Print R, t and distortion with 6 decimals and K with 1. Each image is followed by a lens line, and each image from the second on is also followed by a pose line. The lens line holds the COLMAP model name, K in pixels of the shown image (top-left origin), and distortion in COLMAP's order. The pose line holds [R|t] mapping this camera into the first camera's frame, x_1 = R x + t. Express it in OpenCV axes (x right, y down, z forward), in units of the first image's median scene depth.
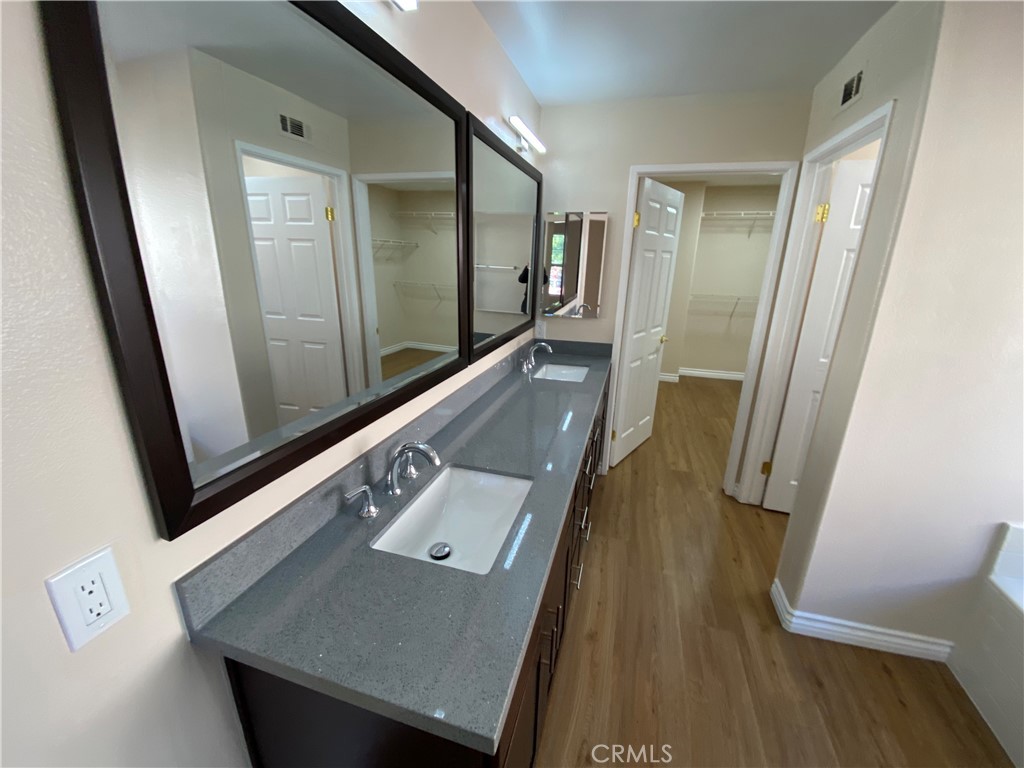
lens RADIAL K [[411.9, 0, 507.9], [0, 411.9, 383.2], [0, 0, 1]] dist [0.004212, -0.013931]
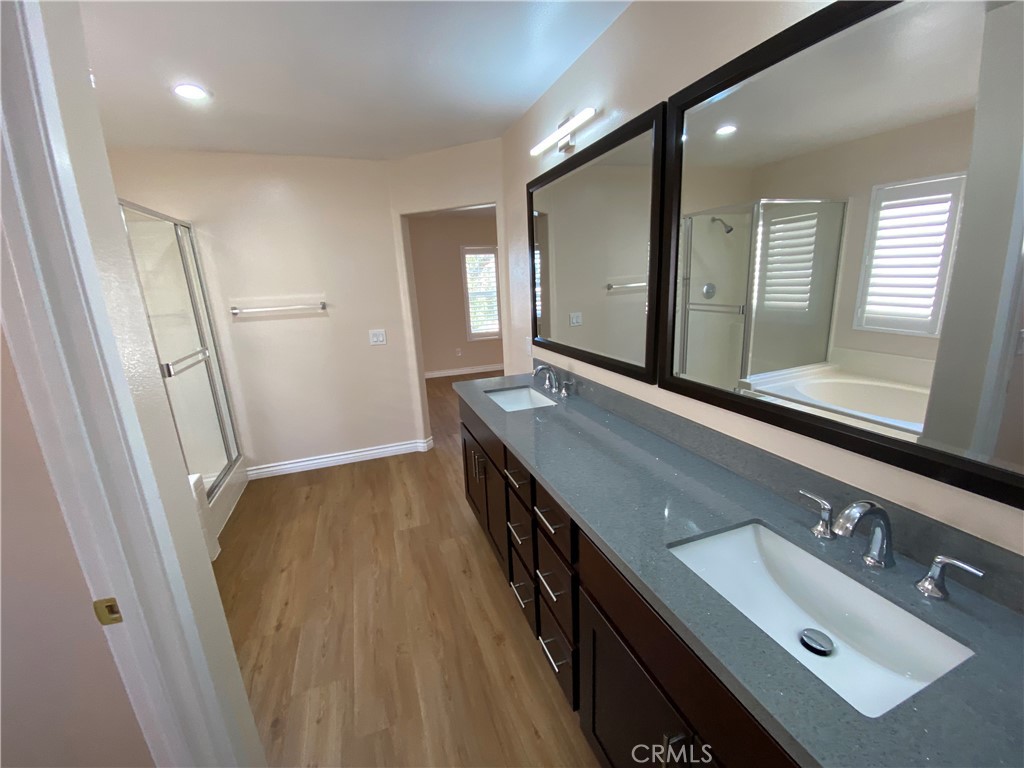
lens RADIAL K [[411.9, 0, 517.1], [0, 411.9, 383.4], [0, 0, 1]] dist [0.004212, -0.013931]
pose [[-0.788251, 0.168515, -0.591831, 0.454628], [-0.149748, 0.880329, 0.450107, -0.277073], [0.596856, 0.443422, -0.668685, 0.973565]]
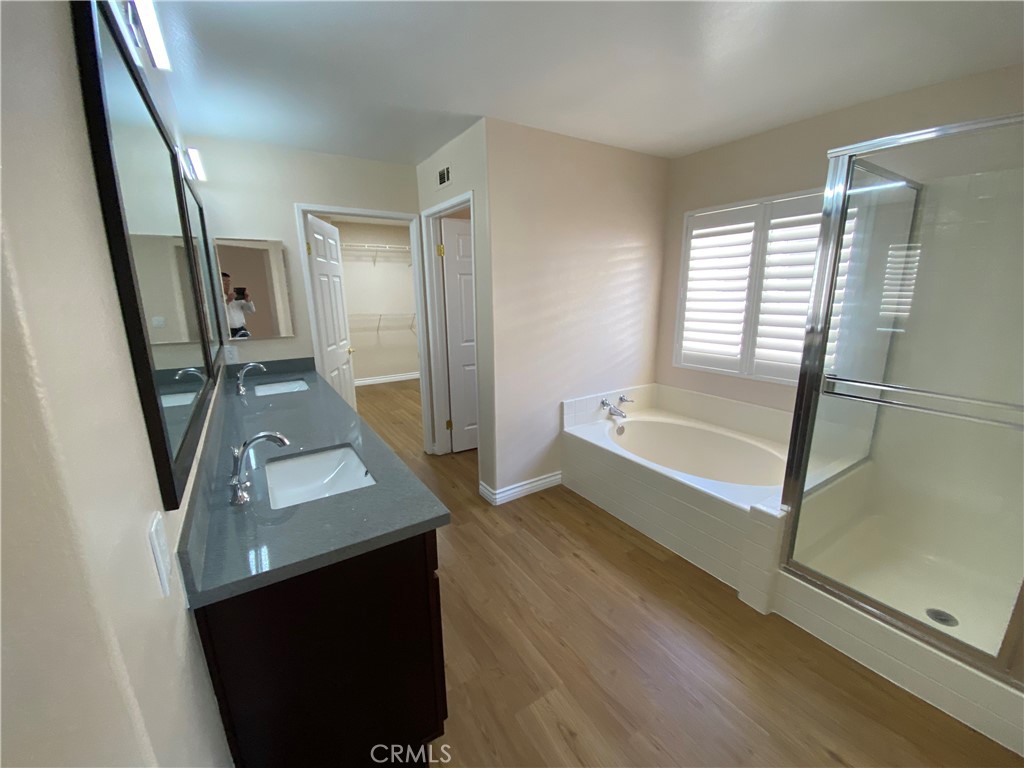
lens RADIAL K [[411.9, 0, 514.0], [0, 411.9, 383.6], [0, 0, 1]] dist [0.004212, -0.013931]
pose [[0.642560, -0.194441, 0.741154, -0.259442], [0.238374, 0.969996, 0.047814, 0.053537], [-0.728213, 0.145948, 0.669630, -0.141179]]
